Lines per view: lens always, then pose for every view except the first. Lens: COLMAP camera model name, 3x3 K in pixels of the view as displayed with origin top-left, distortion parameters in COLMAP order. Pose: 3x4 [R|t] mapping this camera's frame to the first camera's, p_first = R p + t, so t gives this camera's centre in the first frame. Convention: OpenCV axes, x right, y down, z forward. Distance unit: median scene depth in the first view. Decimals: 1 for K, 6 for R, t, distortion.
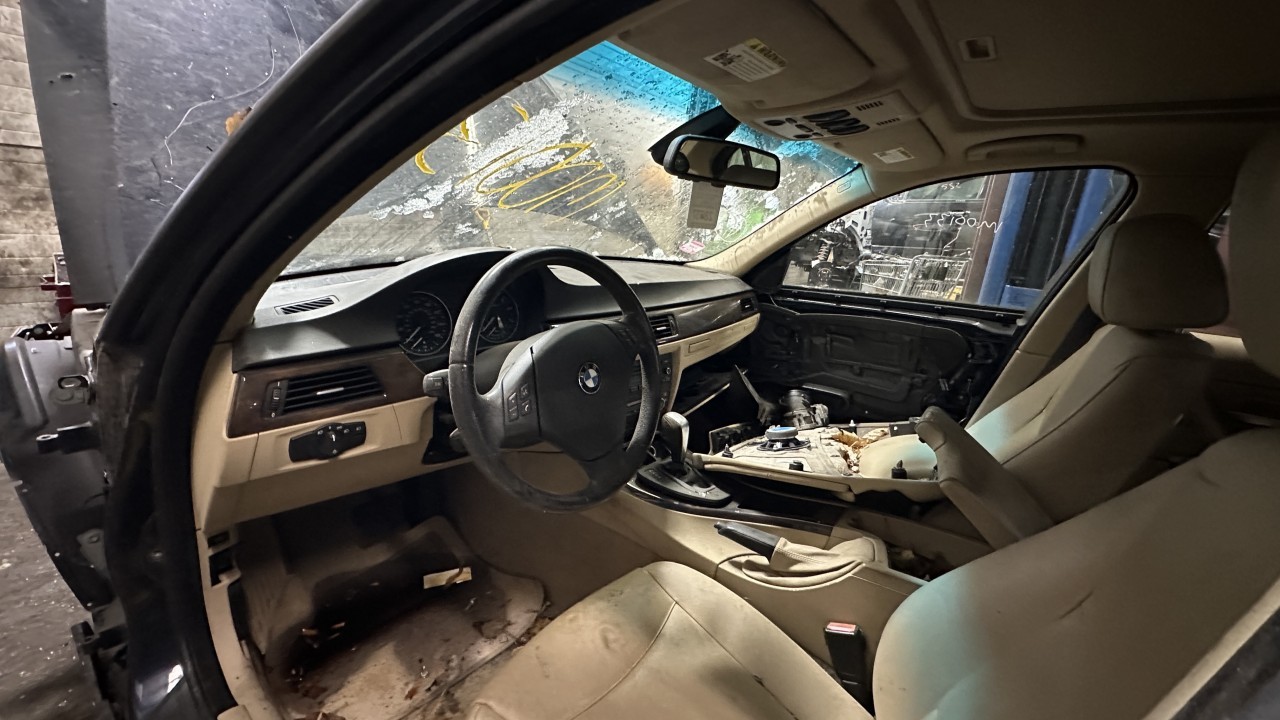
lens RADIAL K [[464.4, 0, 640.0], [0, 464.4, 360.0], [0, 0, 1]] dist [0.000267, 0.000016]
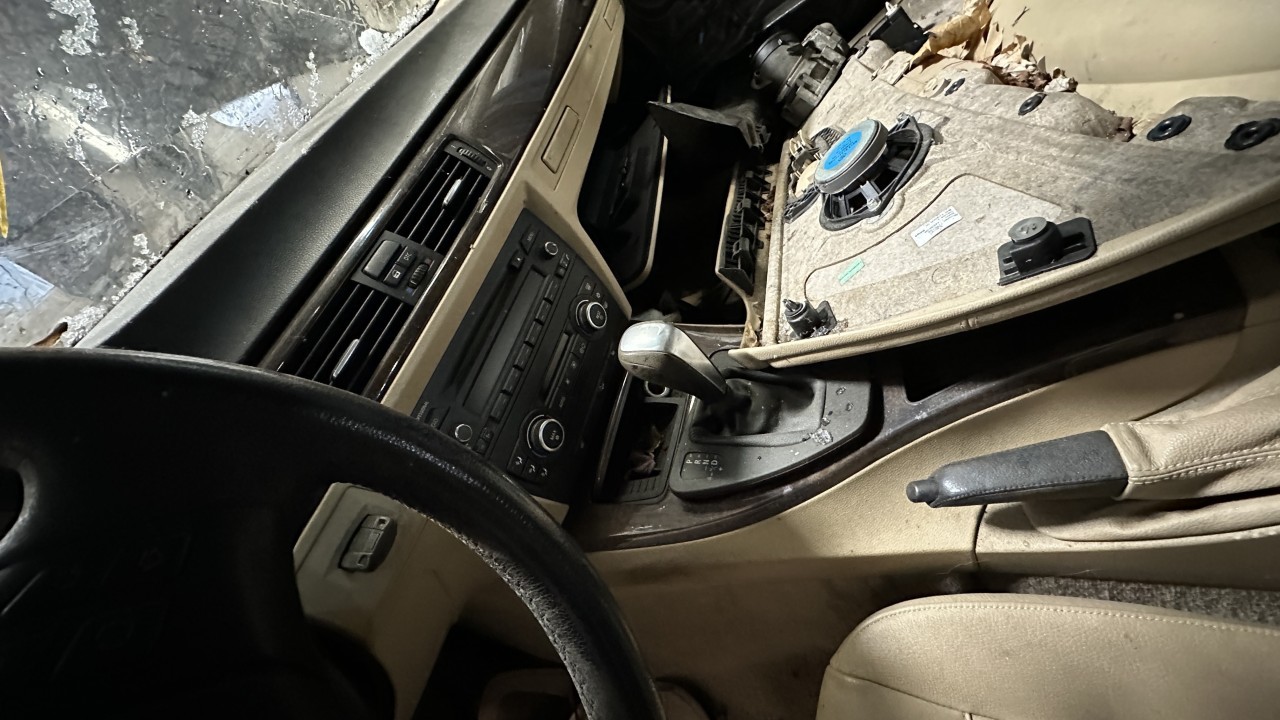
lens RADIAL K [[513.3, 0, 640.0], [0, 513.3, 360.0], [0, 0, 1]] dist [0.000139, 0.000012]
pose [[0.688310, -0.707390, -0.160712, 0.116544], [0.711131, 0.614237, 0.342061, -0.016198], [-0.143256, -0.349731, 0.925833, 0.505238]]
